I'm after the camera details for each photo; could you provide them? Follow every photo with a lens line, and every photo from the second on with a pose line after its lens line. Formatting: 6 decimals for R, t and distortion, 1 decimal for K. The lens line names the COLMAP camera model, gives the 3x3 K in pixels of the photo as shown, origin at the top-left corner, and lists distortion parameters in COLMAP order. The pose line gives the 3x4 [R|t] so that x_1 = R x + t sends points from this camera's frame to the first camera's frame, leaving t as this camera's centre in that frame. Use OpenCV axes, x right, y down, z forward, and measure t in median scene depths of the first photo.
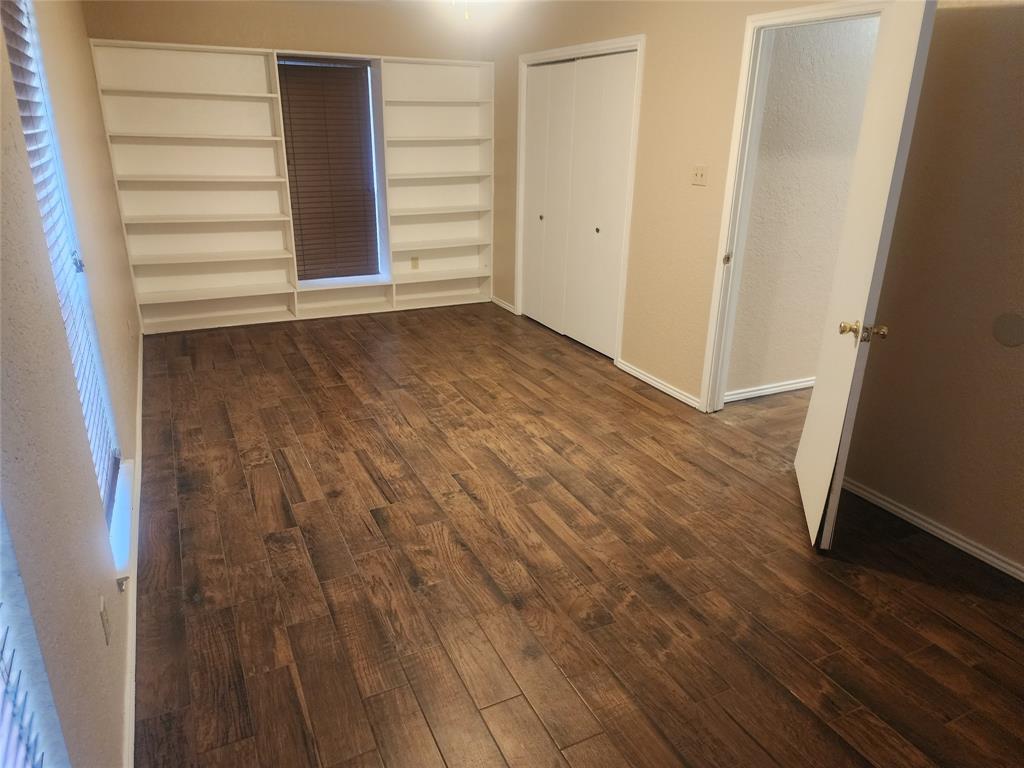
lens RADIAL K [[680.4, 0, 512.0], [0, 680.4, 384.0], [0, 0, 1]] dist [0.097570, -0.082014]
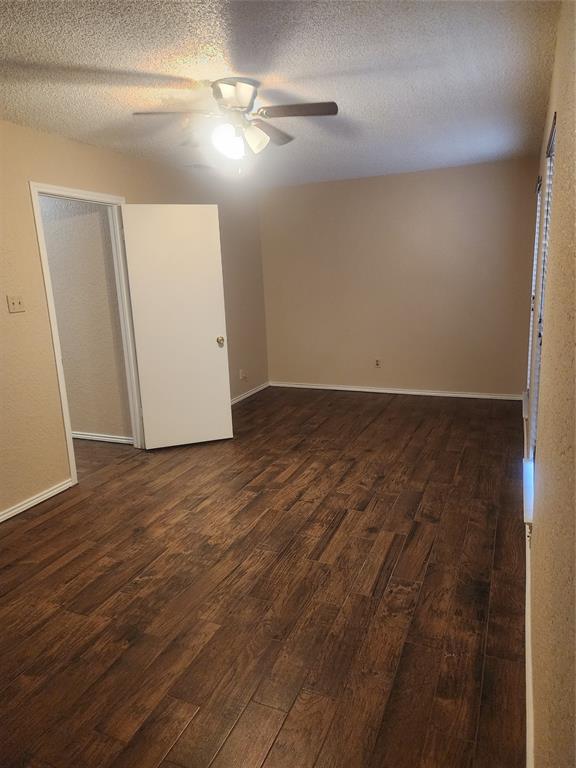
lens RADIAL K [[510.3, 0, 285.1], [0, 510.3, 370.4], [0, 0, 1]] dist [0.097570, -0.082014]
pose [[-0.637810, -0.133798, 0.758483, -0.789933], [0.308434, 0.858009, 0.410717, -0.496335], [-0.705738, 0.495902, -0.505979, 1.374877]]
